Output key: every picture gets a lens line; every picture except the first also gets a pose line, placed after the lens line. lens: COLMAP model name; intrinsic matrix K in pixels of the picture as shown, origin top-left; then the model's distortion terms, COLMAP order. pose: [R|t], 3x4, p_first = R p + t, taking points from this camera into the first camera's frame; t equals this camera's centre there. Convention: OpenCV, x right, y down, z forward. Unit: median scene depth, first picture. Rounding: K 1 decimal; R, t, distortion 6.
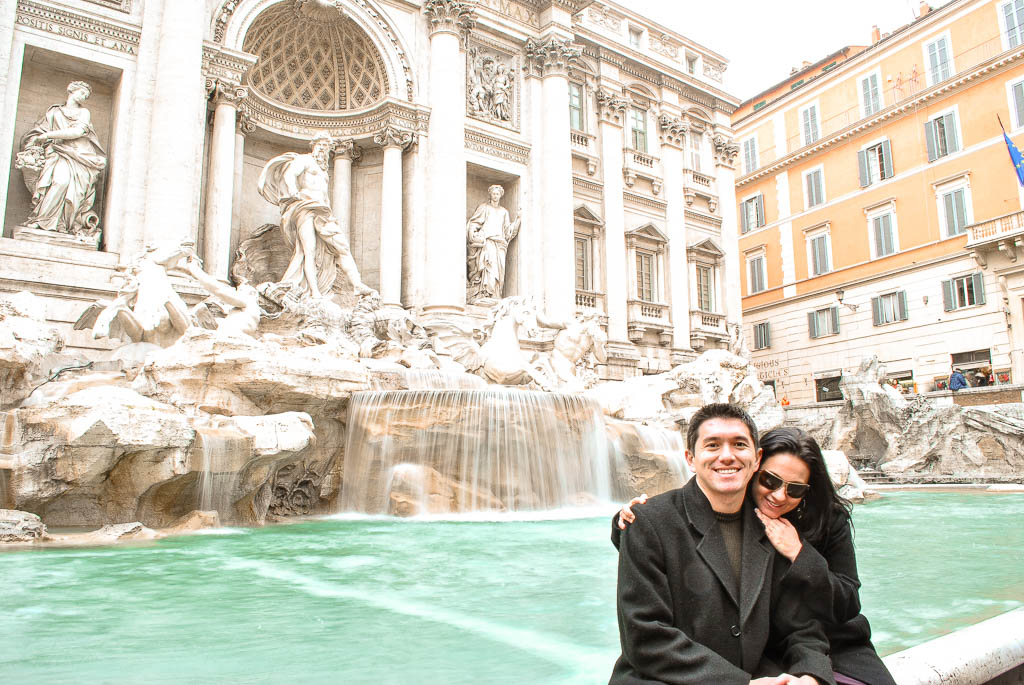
lens RADIAL K [[809.3, 0, 514.9], [0, 809.3, 346.1], [0, 0, 1]] dist [-0.091025, 0.019712]
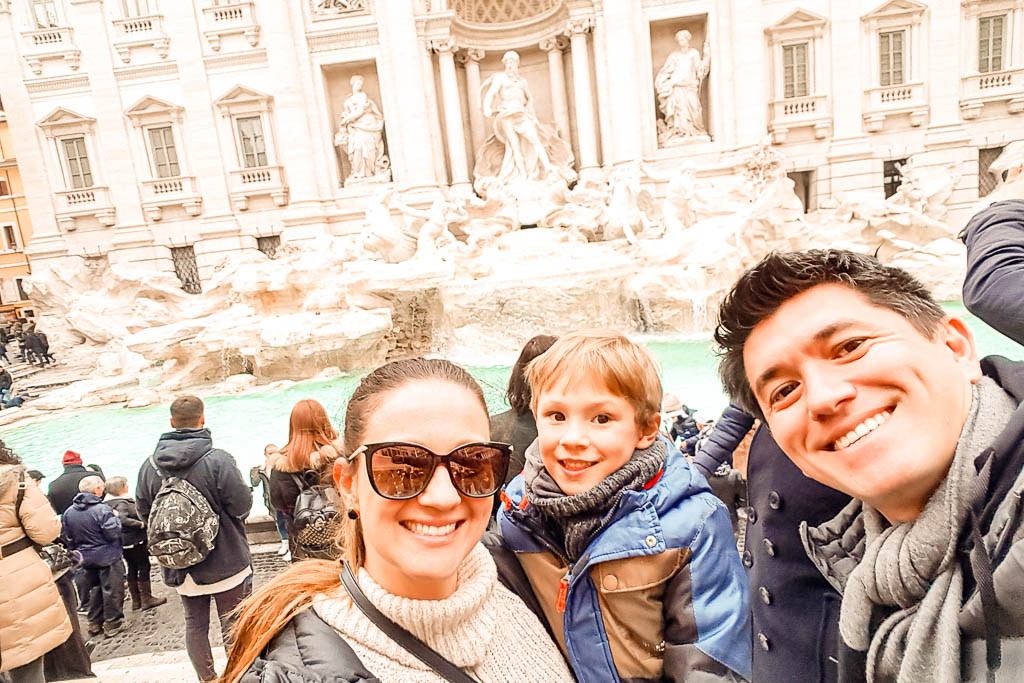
lens RADIAL K [[628.1, 0, 505.0], [0, 628.1, 354.0], [0, 0, 1]] dist [0.008201, -0.003413]
pose [[0.757748, 0.032360, -0.651745, 0.411502], [0.203674, 0.937145, 0.283330, -0.079879], [0.619948, -0.347436, 0.703529, 0.057873]]
